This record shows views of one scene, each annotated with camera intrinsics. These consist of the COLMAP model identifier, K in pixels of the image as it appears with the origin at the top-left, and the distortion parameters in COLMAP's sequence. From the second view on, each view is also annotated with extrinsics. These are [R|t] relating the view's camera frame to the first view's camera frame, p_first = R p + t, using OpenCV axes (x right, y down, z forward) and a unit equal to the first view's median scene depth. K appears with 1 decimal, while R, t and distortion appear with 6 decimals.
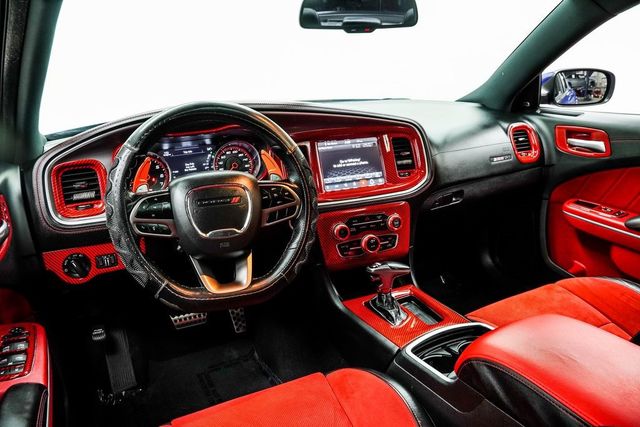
lens RADIAL K [[478.3, 0, 320.0], [0, 478.3, 213.5], [0, 0, 1]] dist [-0.135094, 0.105876]
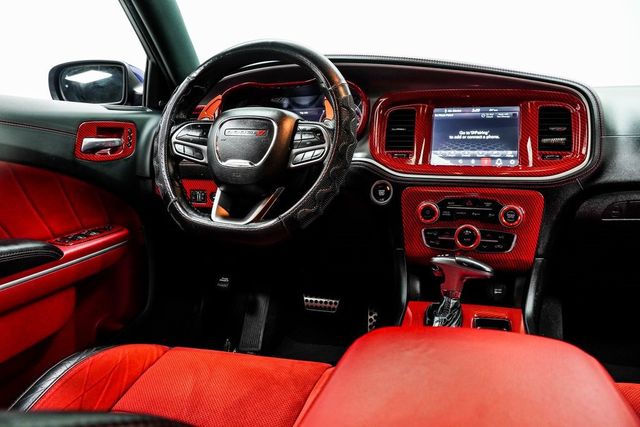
lens RADIAL K [[478.3, 0, 320.0], [0, 478.3, 213.5], [0, 0, 1]] dist [-0.135094, 0.105876]
pose [[0.737502, 0.129204, -0.662871, 0.423400], [-0.211310, 0.976392, -0.044787, 0.110719], [0.641435, 0.173102, 0.747393, 0.301008]]
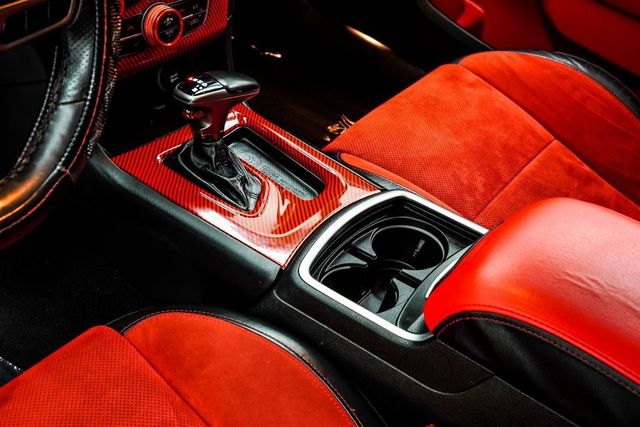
lens RADIAL K [[968.6, 0, 320.0], [0, 968.6, 213.5], [0, 0, 1]] dist [0.217100, 0.027584]
pose [[0.863600, -0.147692, 0.482061, -0.238948], [-0.071192, 0.910830, 0.406595, -0.162537], [-0.499126, -0.385454, 0.776079, 0.143732]]
